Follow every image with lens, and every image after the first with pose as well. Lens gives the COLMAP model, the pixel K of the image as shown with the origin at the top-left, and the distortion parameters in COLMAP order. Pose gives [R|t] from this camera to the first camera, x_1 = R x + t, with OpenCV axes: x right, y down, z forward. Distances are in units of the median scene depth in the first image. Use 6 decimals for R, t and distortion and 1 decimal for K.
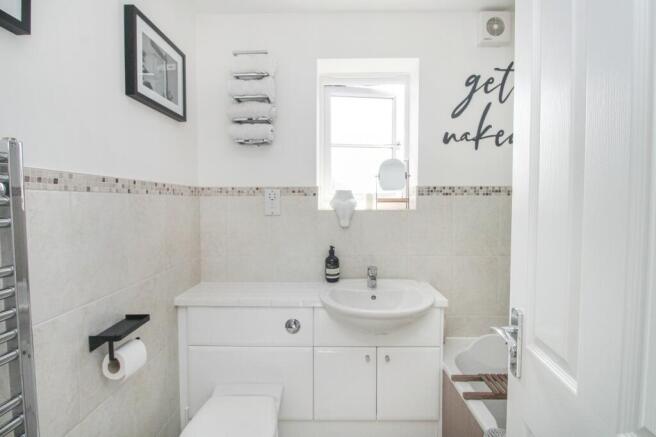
lens RADIAL K [[329.1, 0, 328.7], [0, 329.1, 218.8], [0, 0, 1]] dist [0.002568, 0.000117]
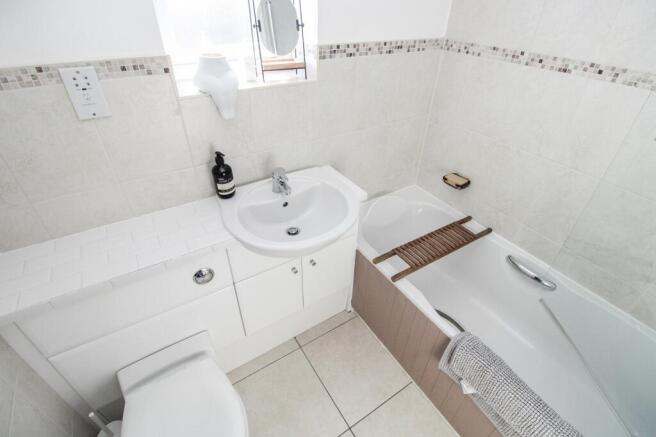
lens RADIAL K [[317.2, 0, 329.1], [0, 317.2, 218.4], [0, 0, 1]] dist [-0.016008, -0.000064]
pose [[0.832172, -0.309479, 0.460122, -0.142339], [0.004663, 0.833647, 0.552278, -0.164124], [-0.554497, -0.457445, 0.695181, 0.338460]]
